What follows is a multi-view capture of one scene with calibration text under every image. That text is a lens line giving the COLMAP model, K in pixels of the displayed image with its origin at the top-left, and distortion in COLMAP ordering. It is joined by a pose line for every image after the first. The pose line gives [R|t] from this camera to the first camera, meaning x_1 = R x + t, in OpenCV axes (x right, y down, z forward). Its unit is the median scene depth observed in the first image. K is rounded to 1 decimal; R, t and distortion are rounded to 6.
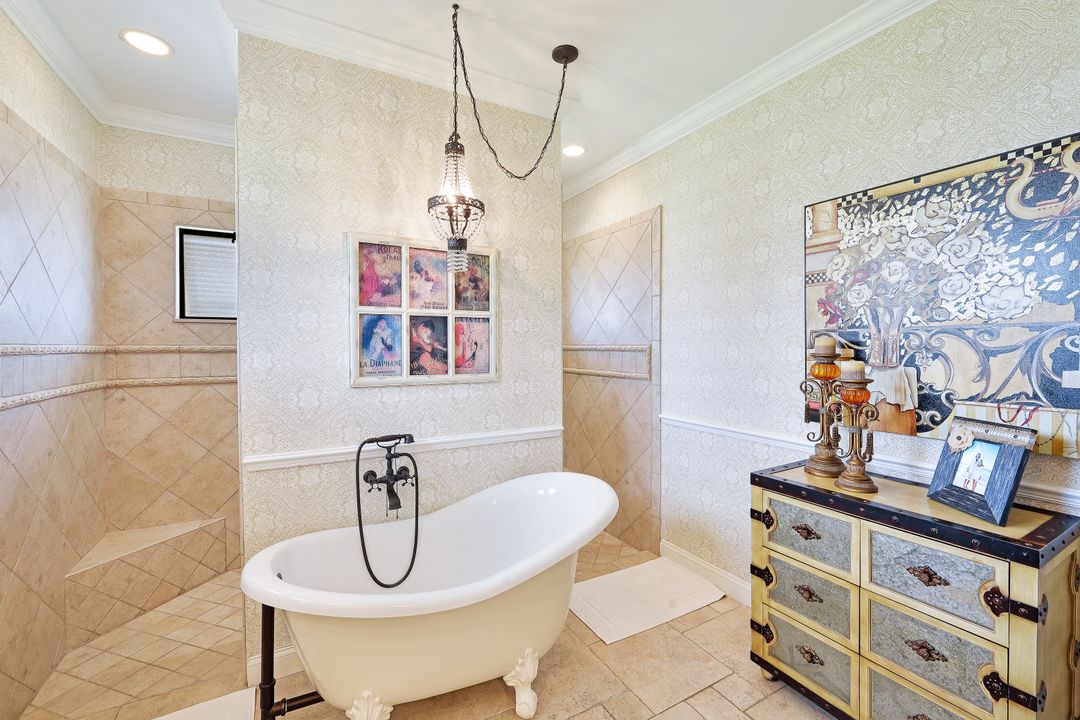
lens RADIAL K [[441.8, 0, 534.0], [0, 441.8, 354.6], [0, 0, 1]] dist [0.000001, -0.000126]
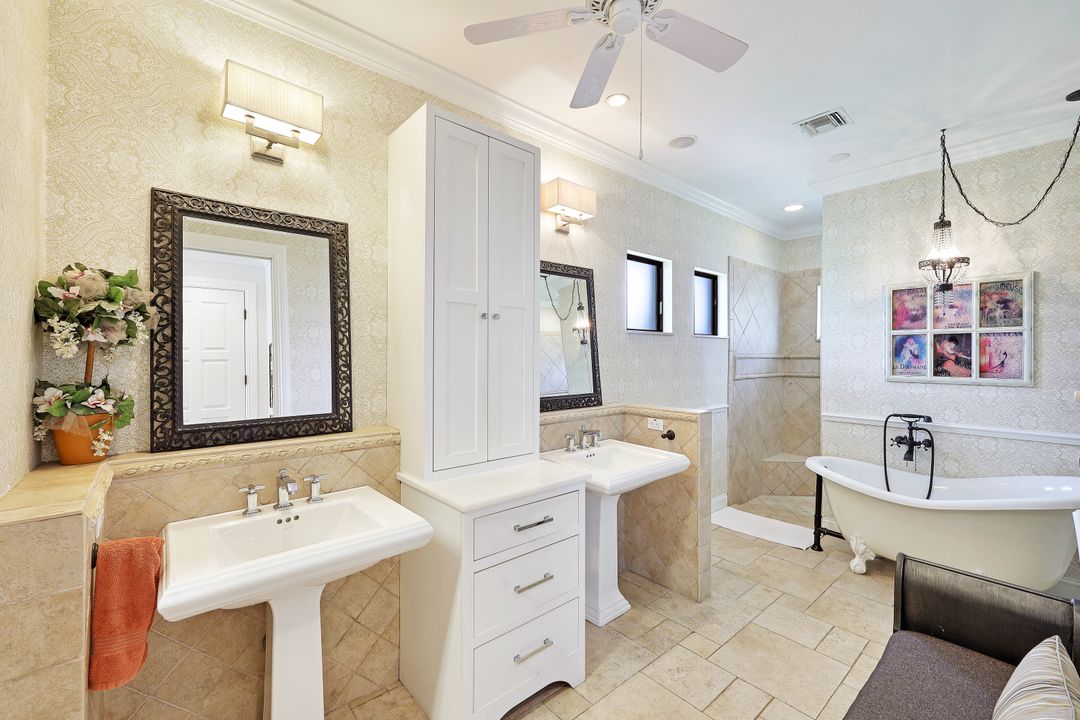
lens RADIAL K [[441.8, 0, 534.0], [0, 441.8, 354.6], [0, 0, 1]] dist [0.000001, -0.000126]
pose [[0.191929, 0.001087, -0.981408, 0.877342], [-0.019931, 0.999797, -0.002790, 0.007152], [0.981206, 0.020096, 0.191911, -0.544688]]
